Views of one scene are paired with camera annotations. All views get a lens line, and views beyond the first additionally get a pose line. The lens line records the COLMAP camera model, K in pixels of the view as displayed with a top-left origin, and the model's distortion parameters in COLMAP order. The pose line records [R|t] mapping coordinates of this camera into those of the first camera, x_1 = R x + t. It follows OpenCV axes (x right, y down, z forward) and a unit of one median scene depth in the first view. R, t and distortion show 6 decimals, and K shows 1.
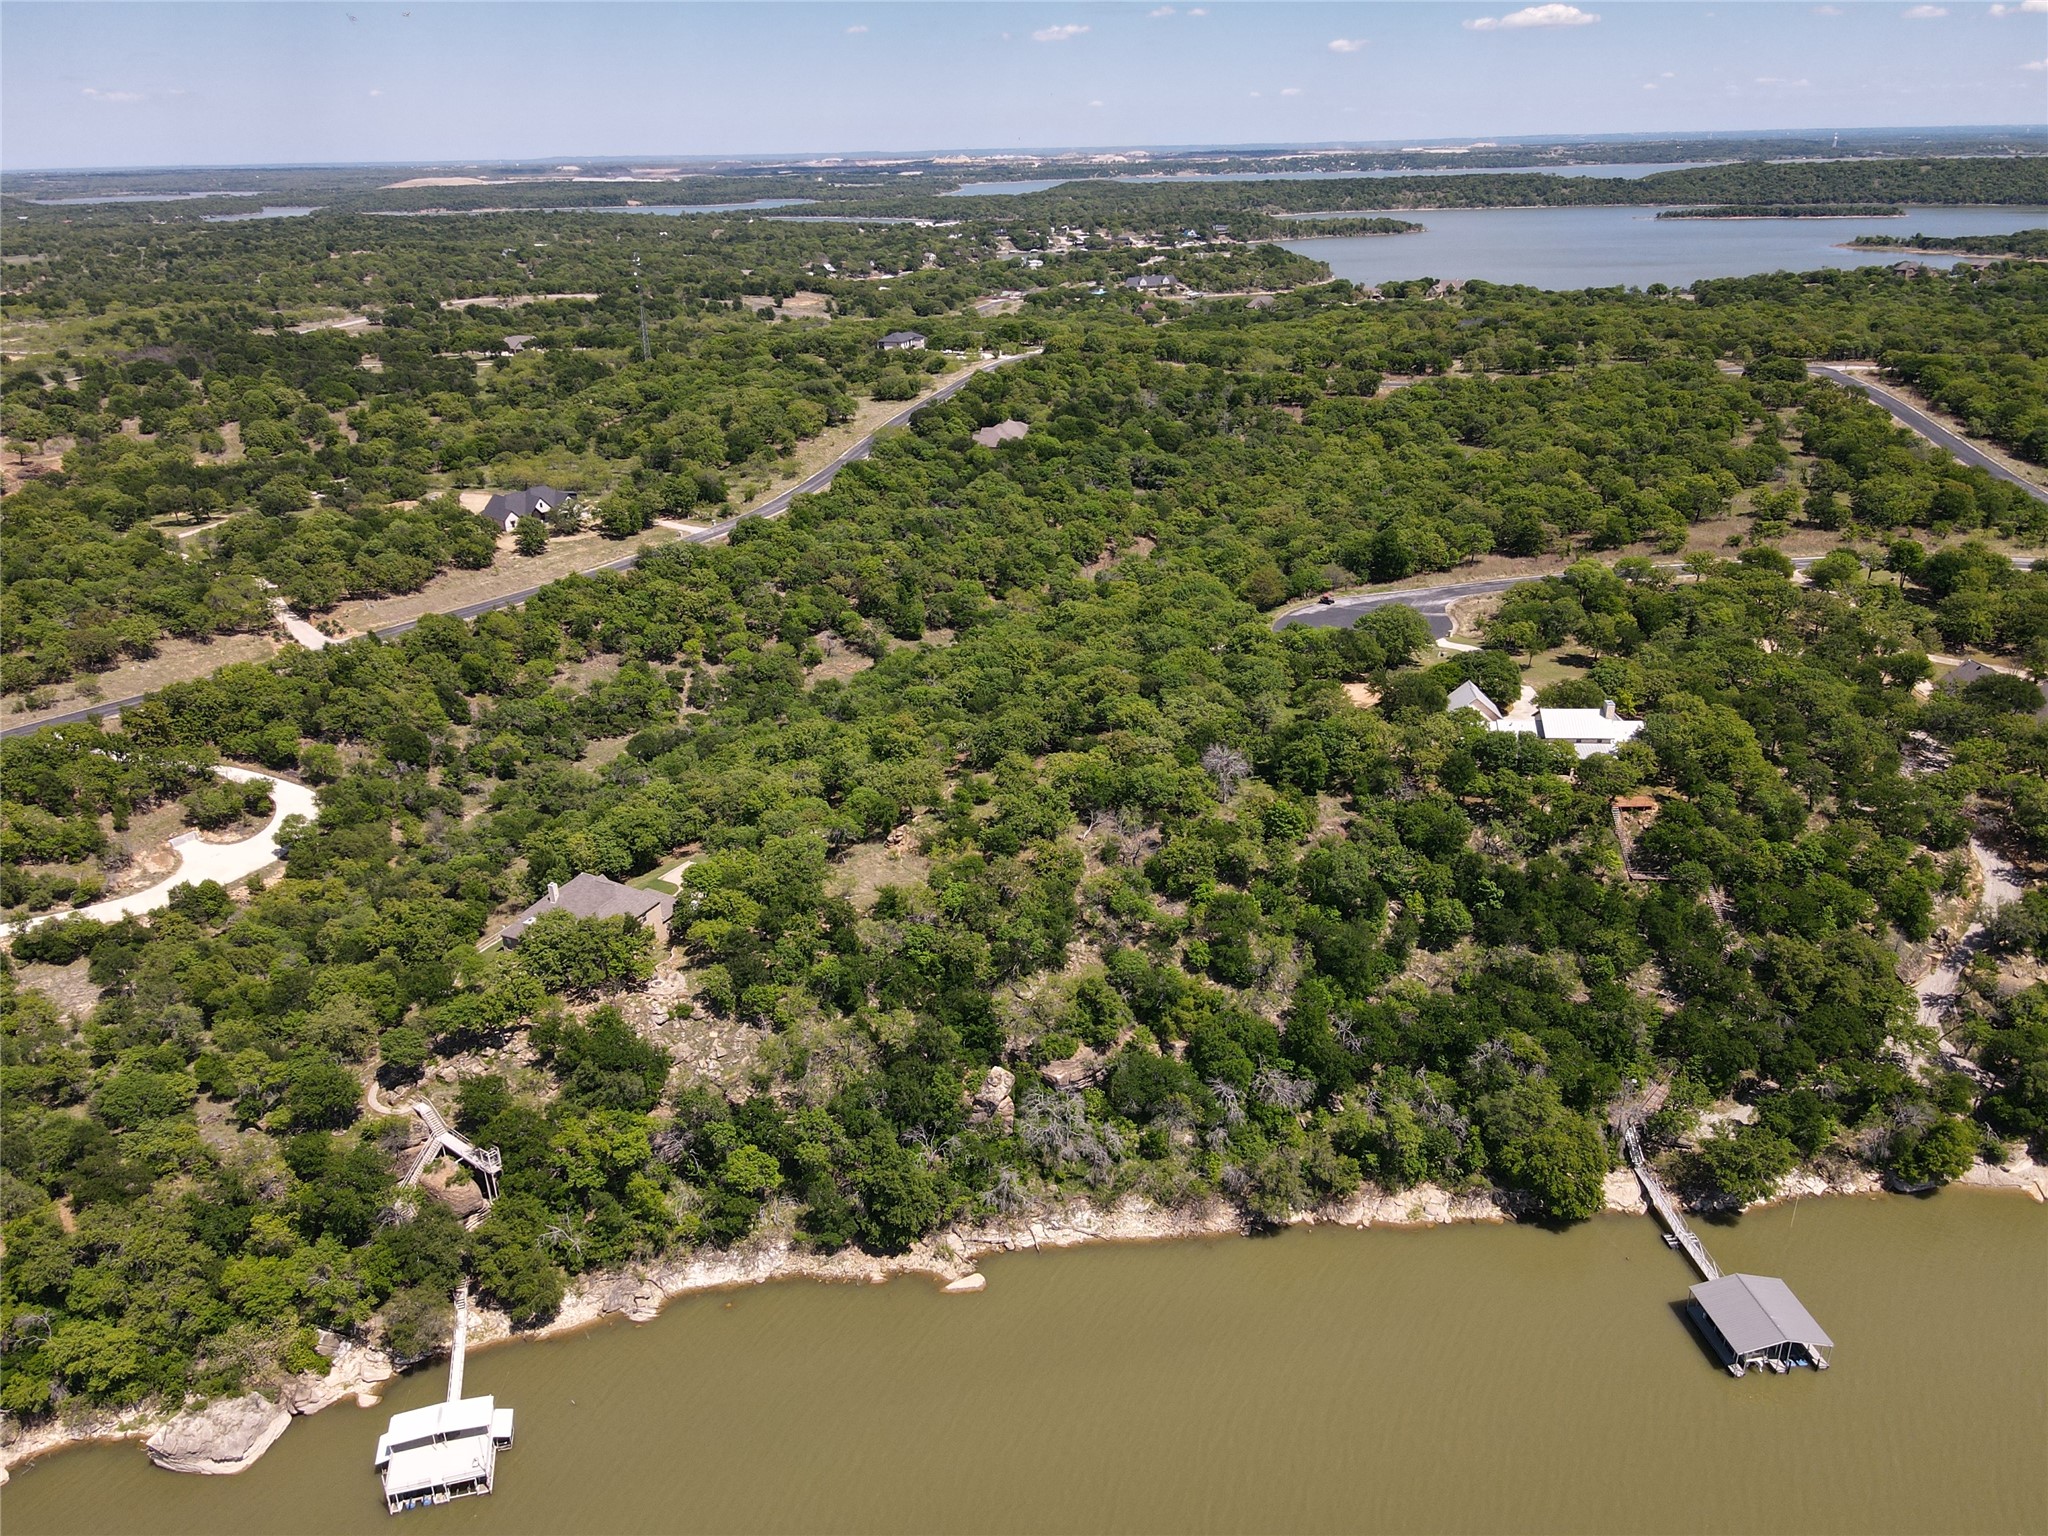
lens RADIAL K [[1496.7, 0, 1029.0], [0, 1496.7, 769.0], [0, 0, 1]] dist [-0.004581, 0.038020]
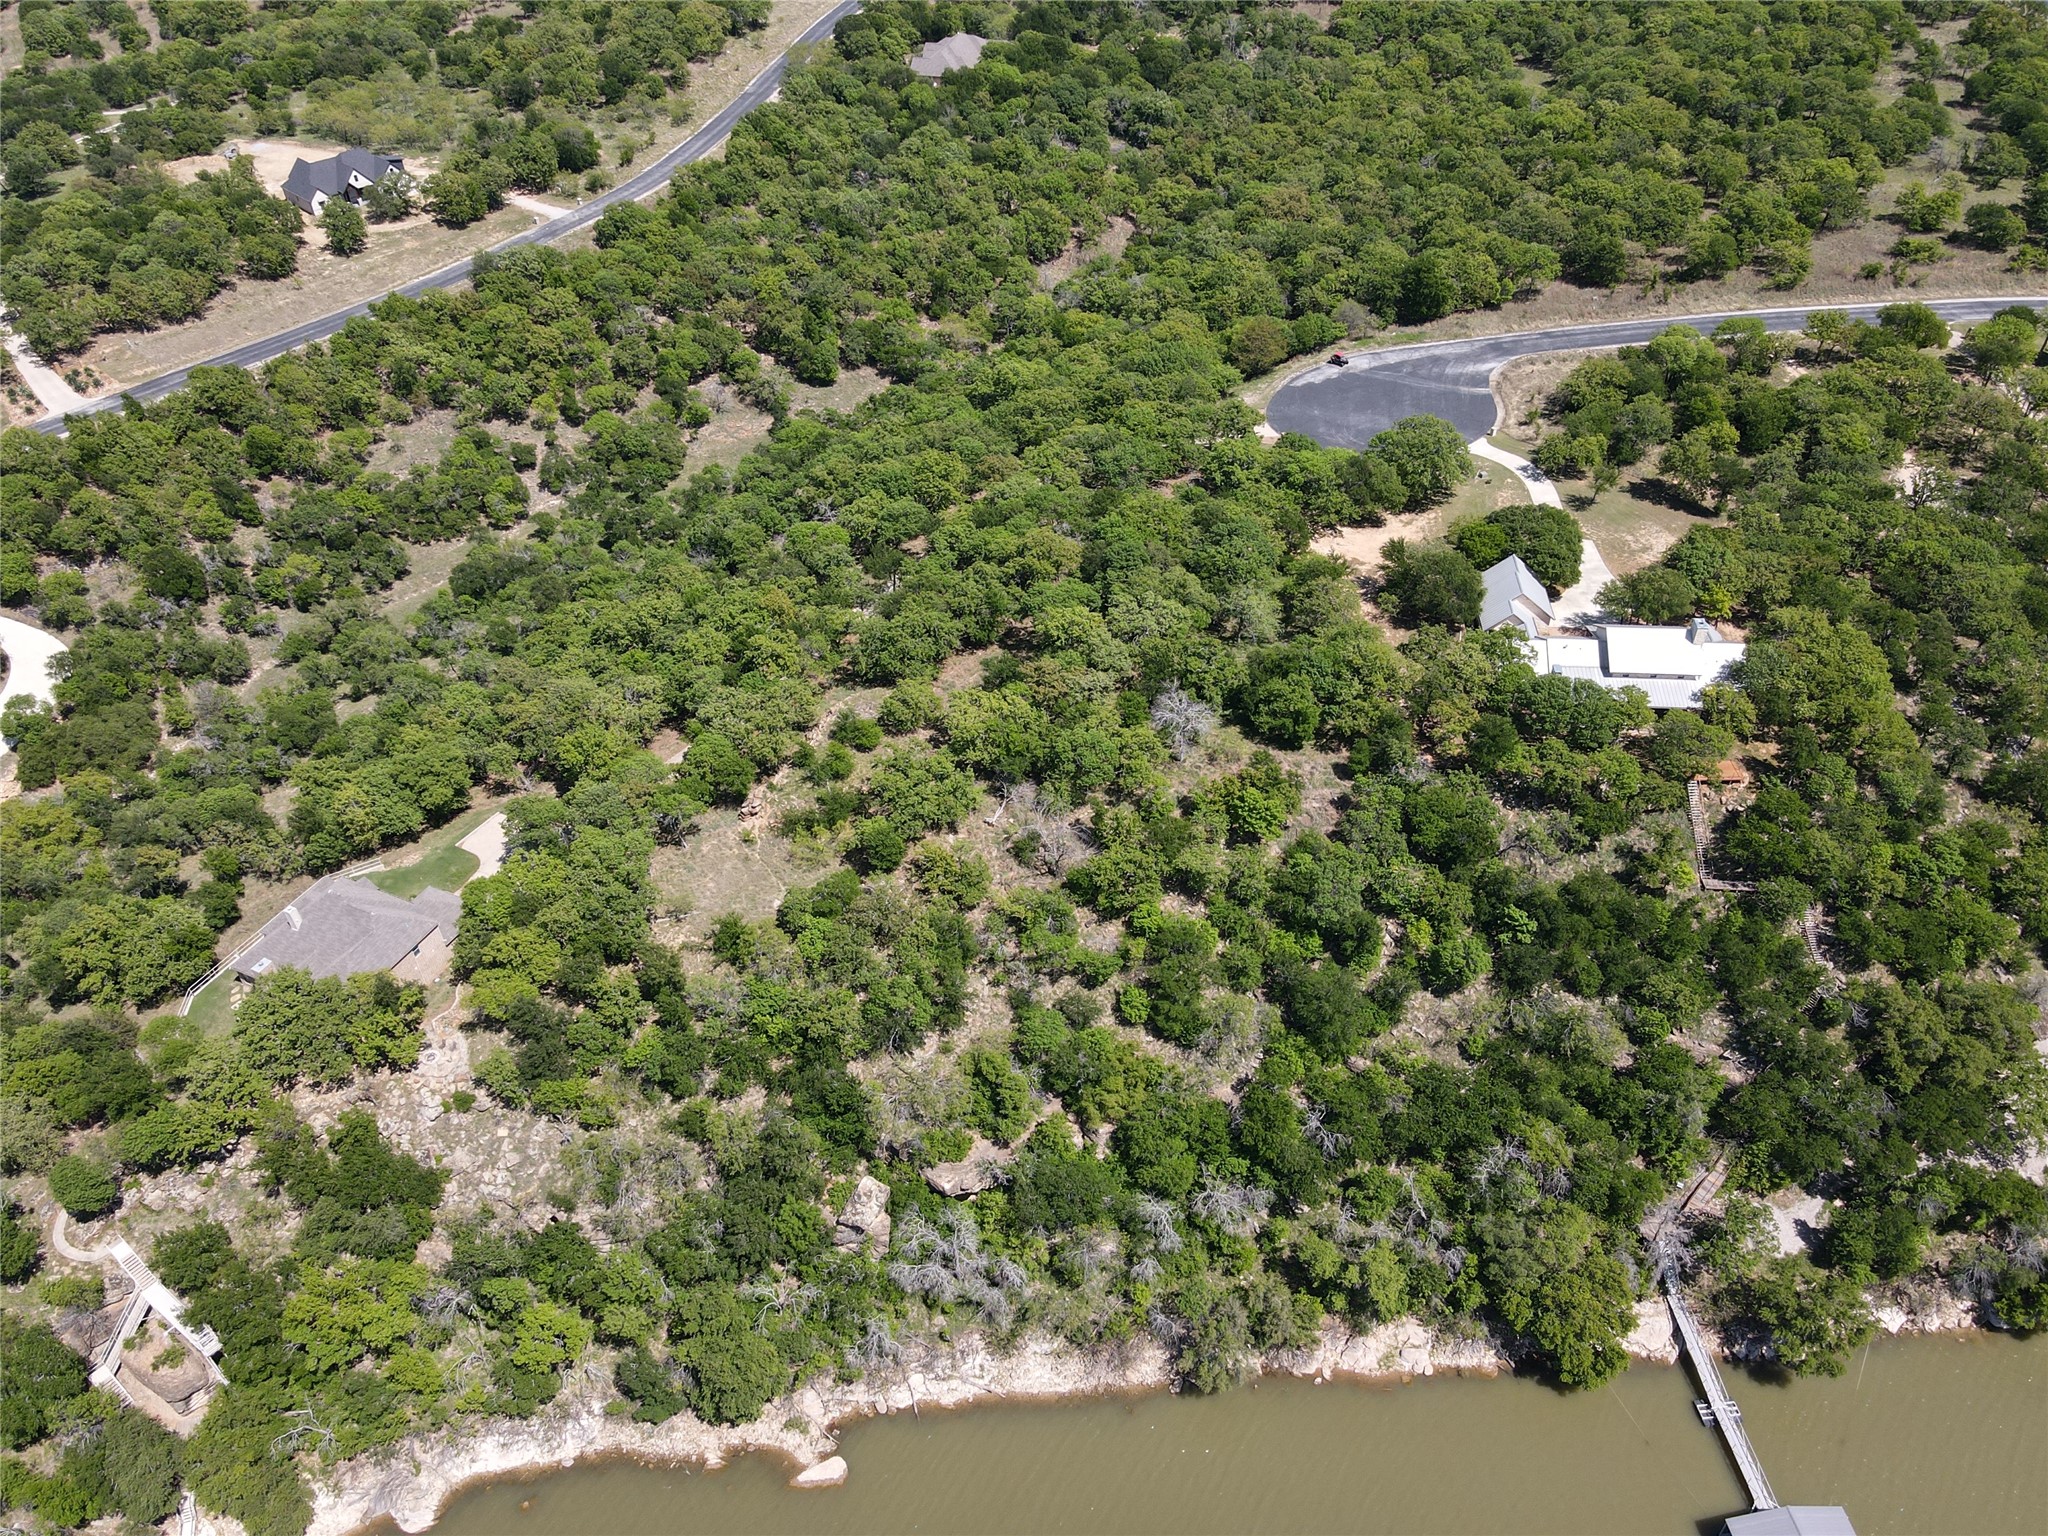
lens RADIAL K [[1498.4, 0, 1028.9], [0, 1498.4, 769.9], [0, 0, 1]] dist [0.009811, 0.009666]
pose [[0.999994, 0.003448, 0.000520, 0.053519], [-0.003450, 0.956267, 0.292475, -0.202229], [0.000512, -0.292475, 0.956273, 0.270691]]
